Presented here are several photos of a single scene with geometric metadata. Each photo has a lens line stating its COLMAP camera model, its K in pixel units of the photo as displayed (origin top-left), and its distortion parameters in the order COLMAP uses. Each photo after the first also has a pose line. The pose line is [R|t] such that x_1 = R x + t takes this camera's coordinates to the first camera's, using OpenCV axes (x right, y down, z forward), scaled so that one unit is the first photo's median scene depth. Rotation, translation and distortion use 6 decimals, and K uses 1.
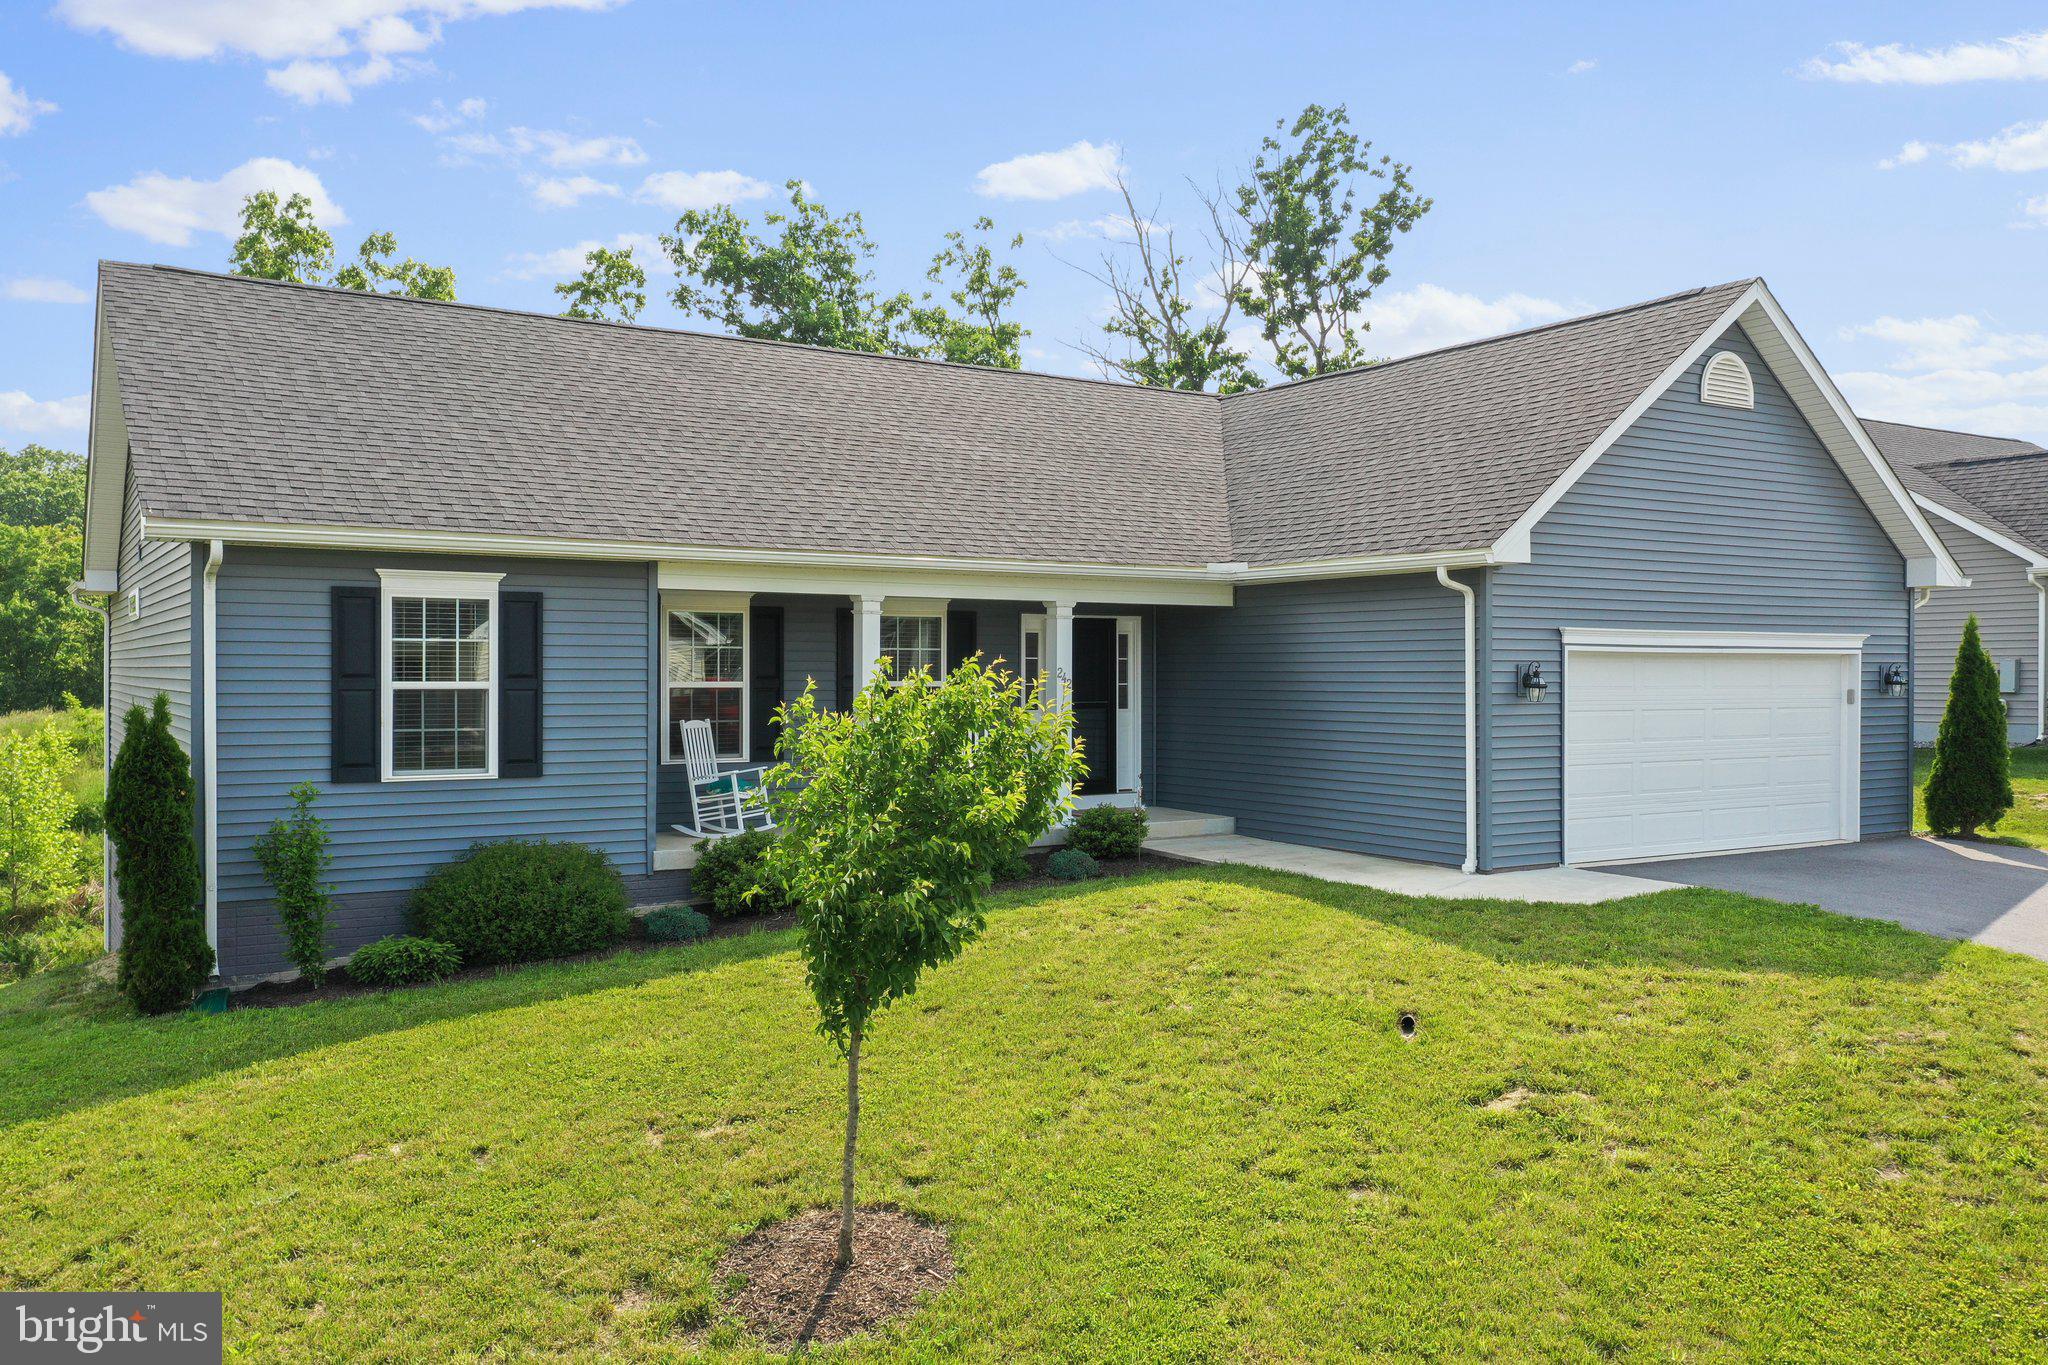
lens RADIAL K [[1620.7, 0, 1017.1], [0, 1620.7, 690.4], [0, 0, 1]] dist [0.031060, -0.016792]
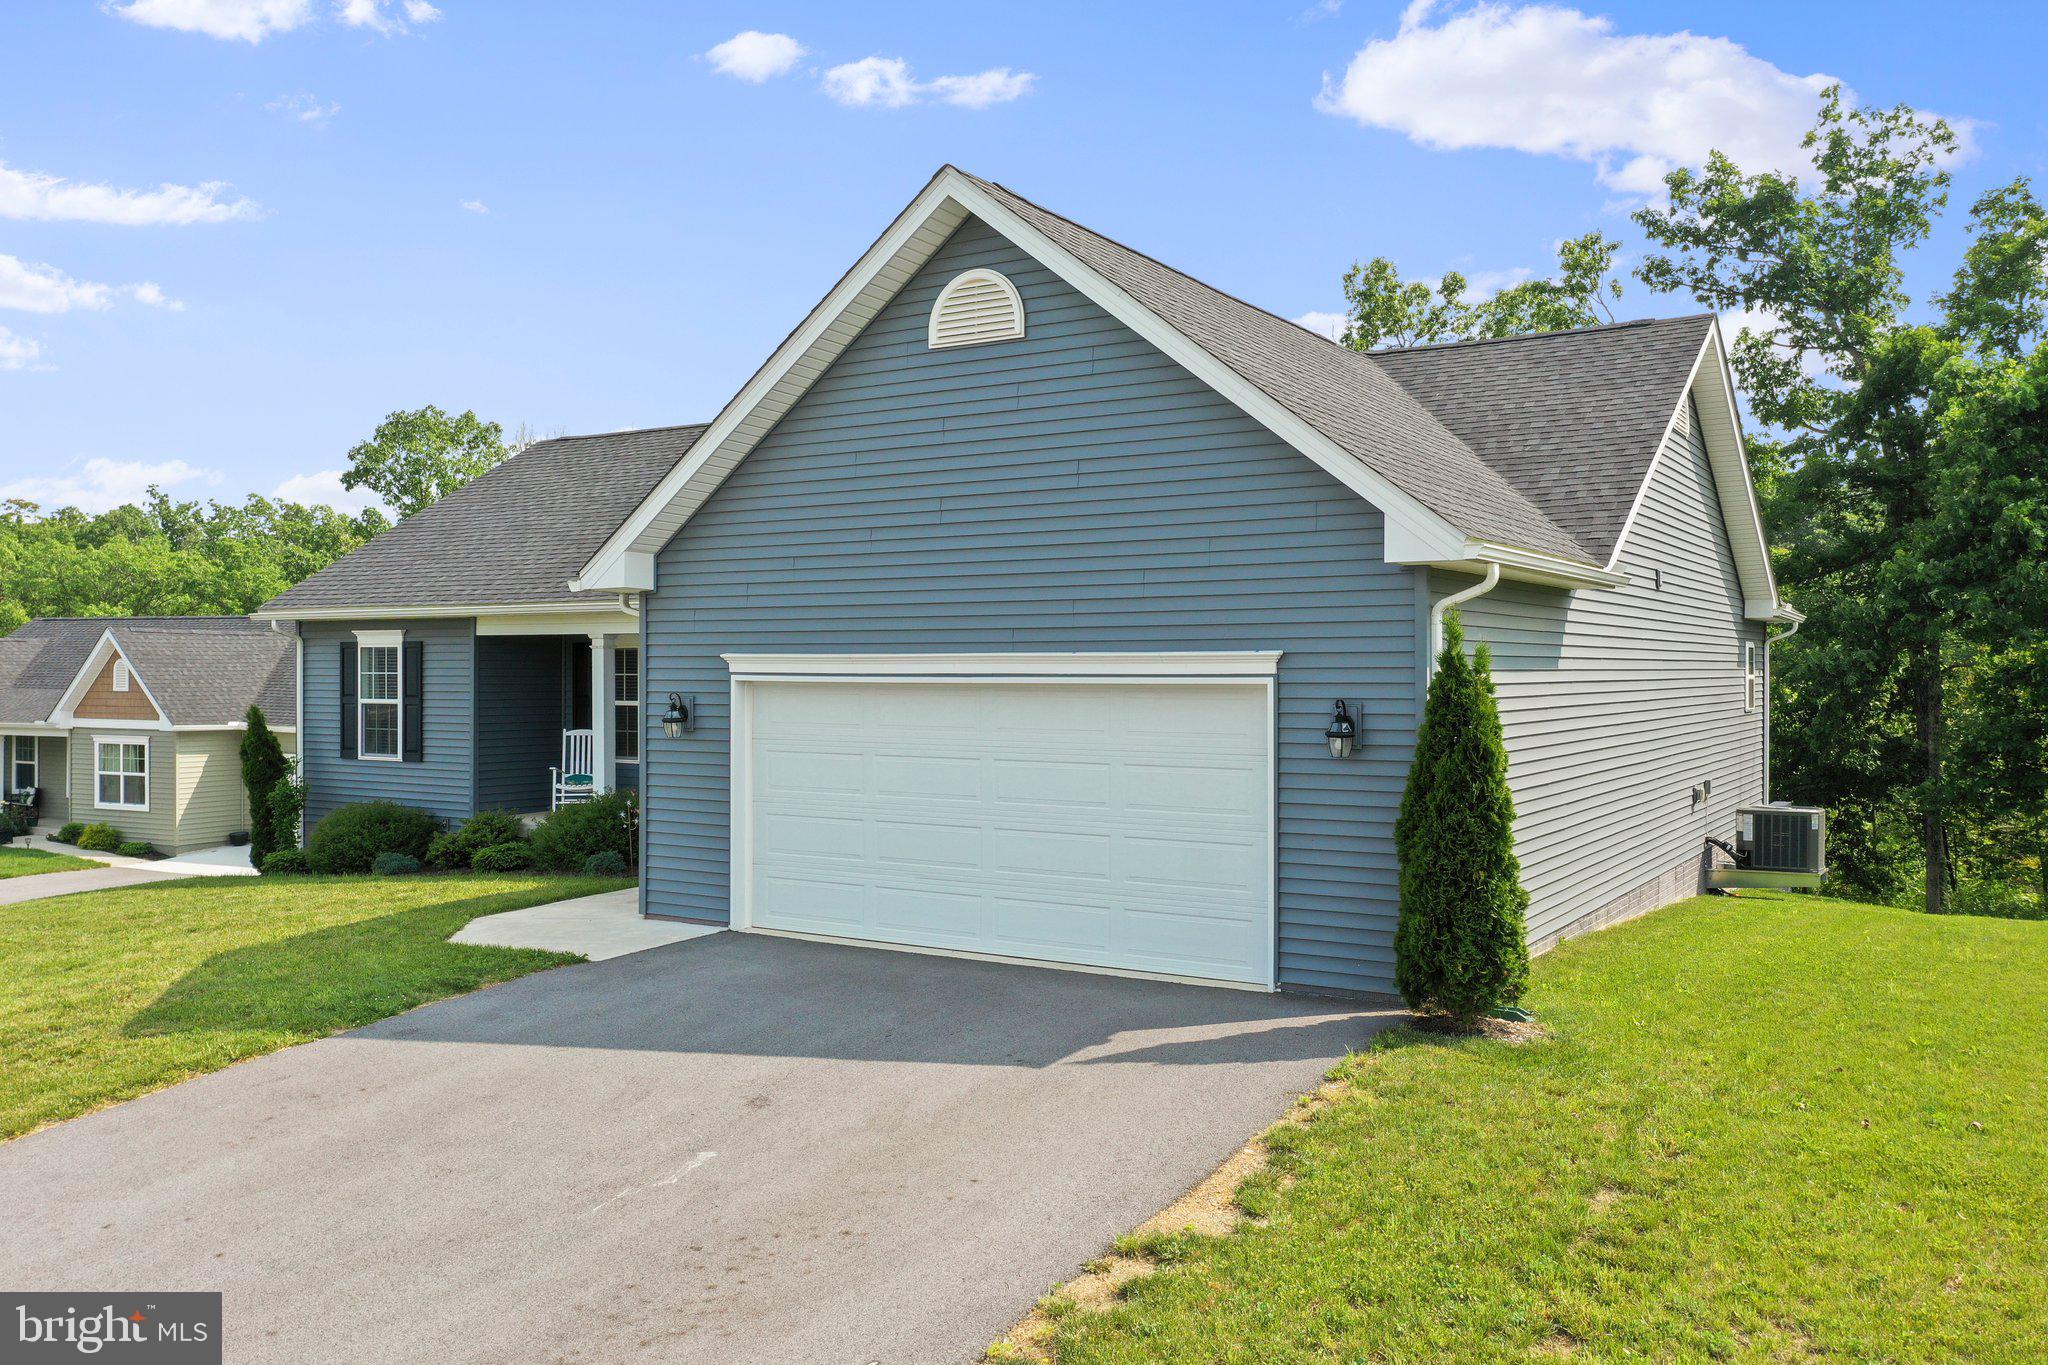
lens RADIAL K [[1620.7, 0, 1021.0], [0, 1620.7, 689.9], [0, 0, 1]] dist [0.031060, -0.016792]
pose [[0.430103, 0.008596, -0.902739, 1.190101], [-0.012980, 0.999910, 0.003337, -0.024348], [0.902686, 0.010282, 0.430176, 0.765715]]
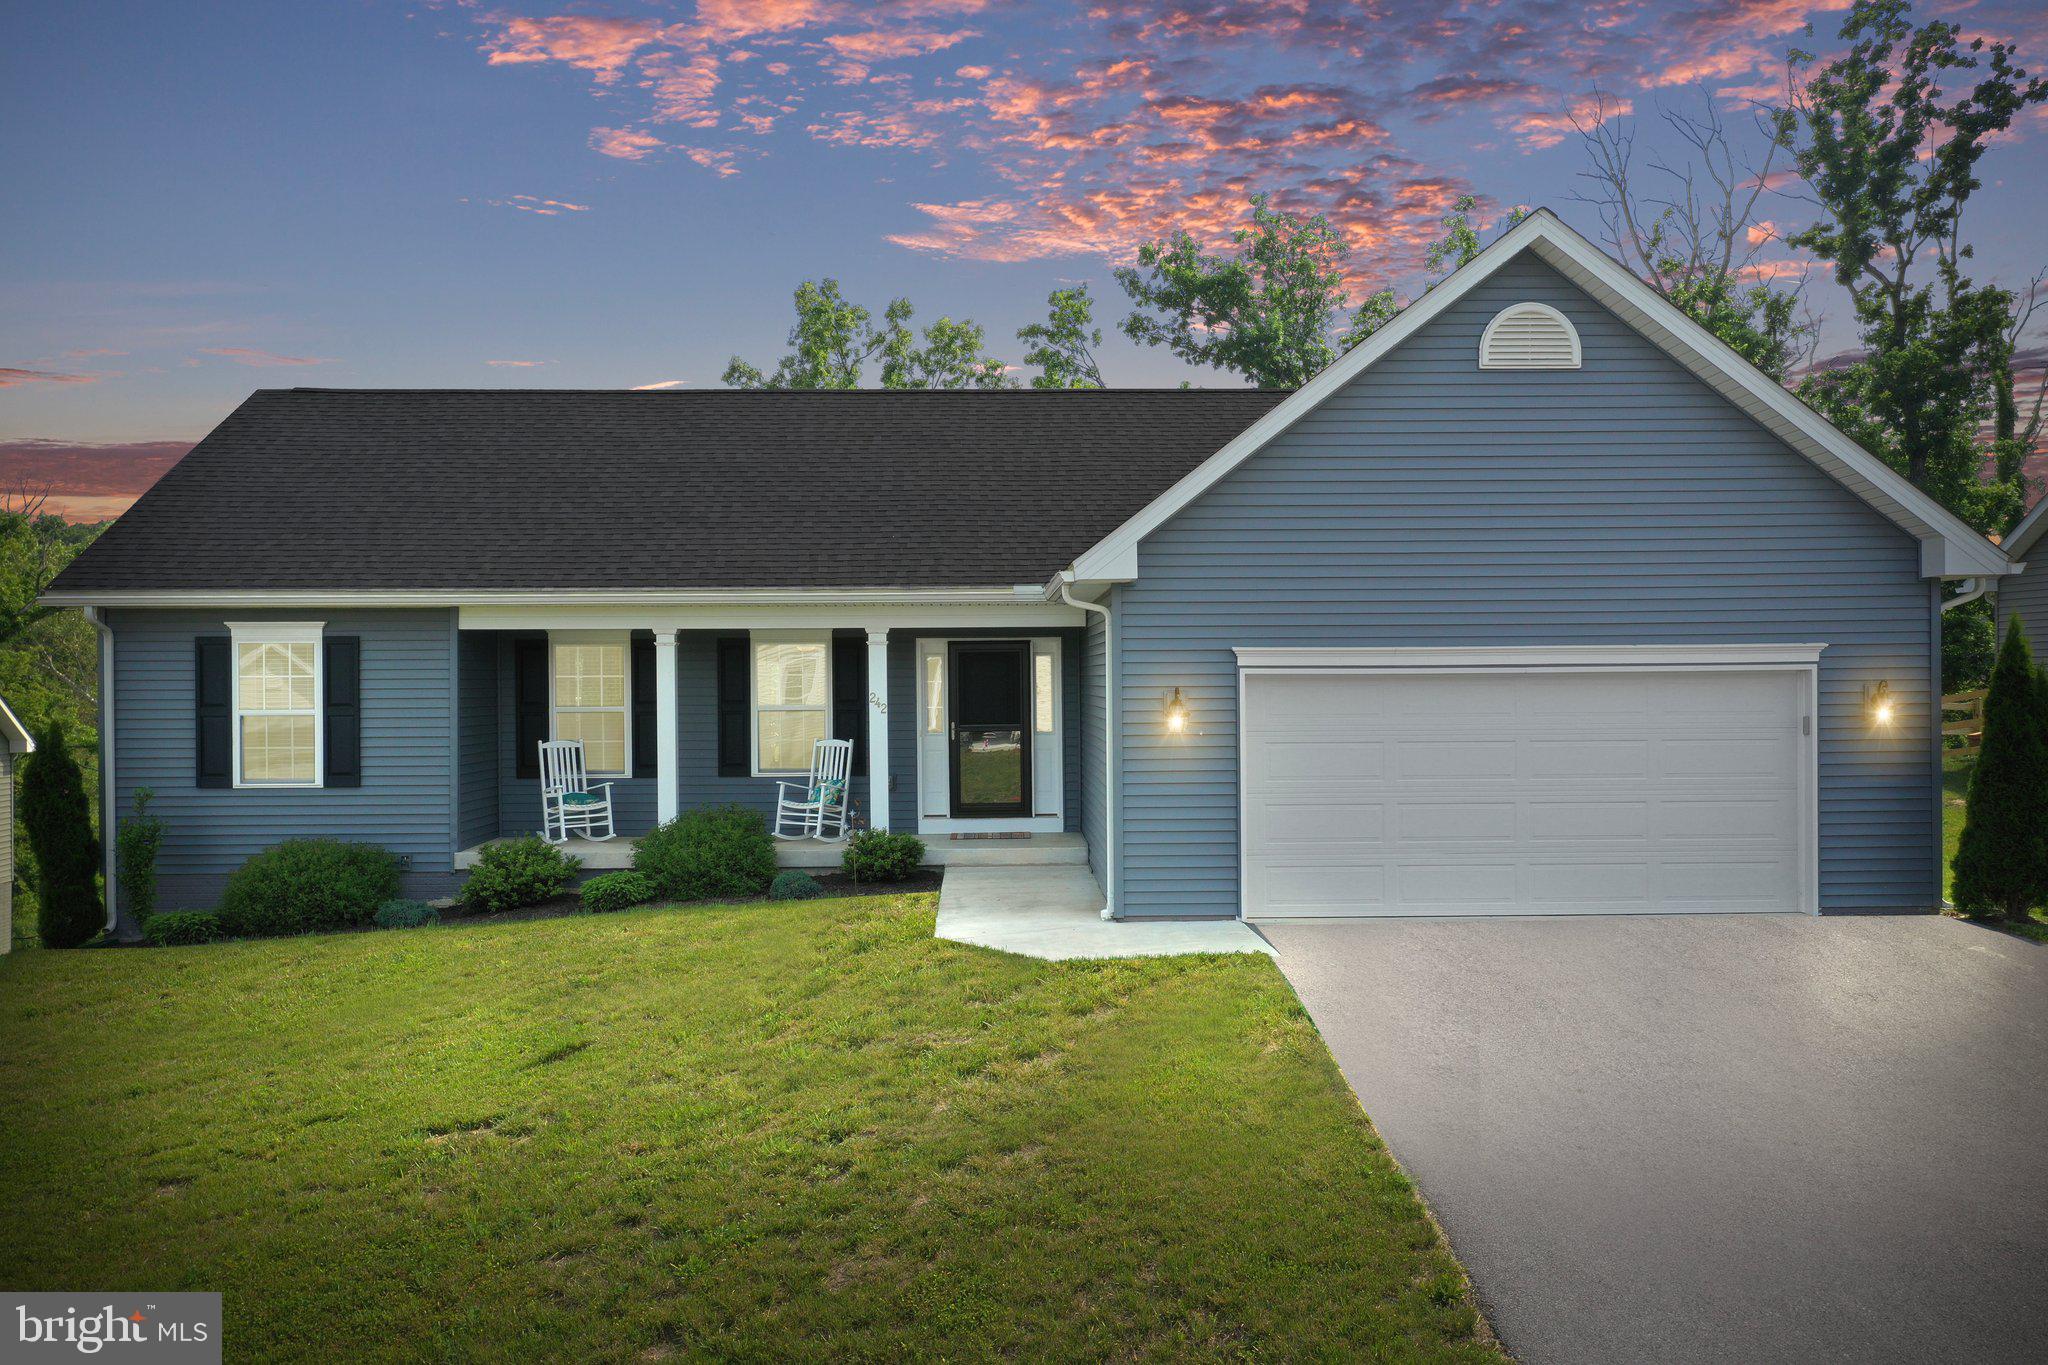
lens RADIAL K [[1620.7, 0, 1008.7], [0, 1620.7, 672.8], [0, 0, 1]] dist [0.031060, -0.016792]
pose [[0.853631, -0.009434, -0.520793, 0.686699], [0.001761, 0.999883, -0.015226, -0.011881], [0.520876, 0.012080, 0.853547, 0.187530]]
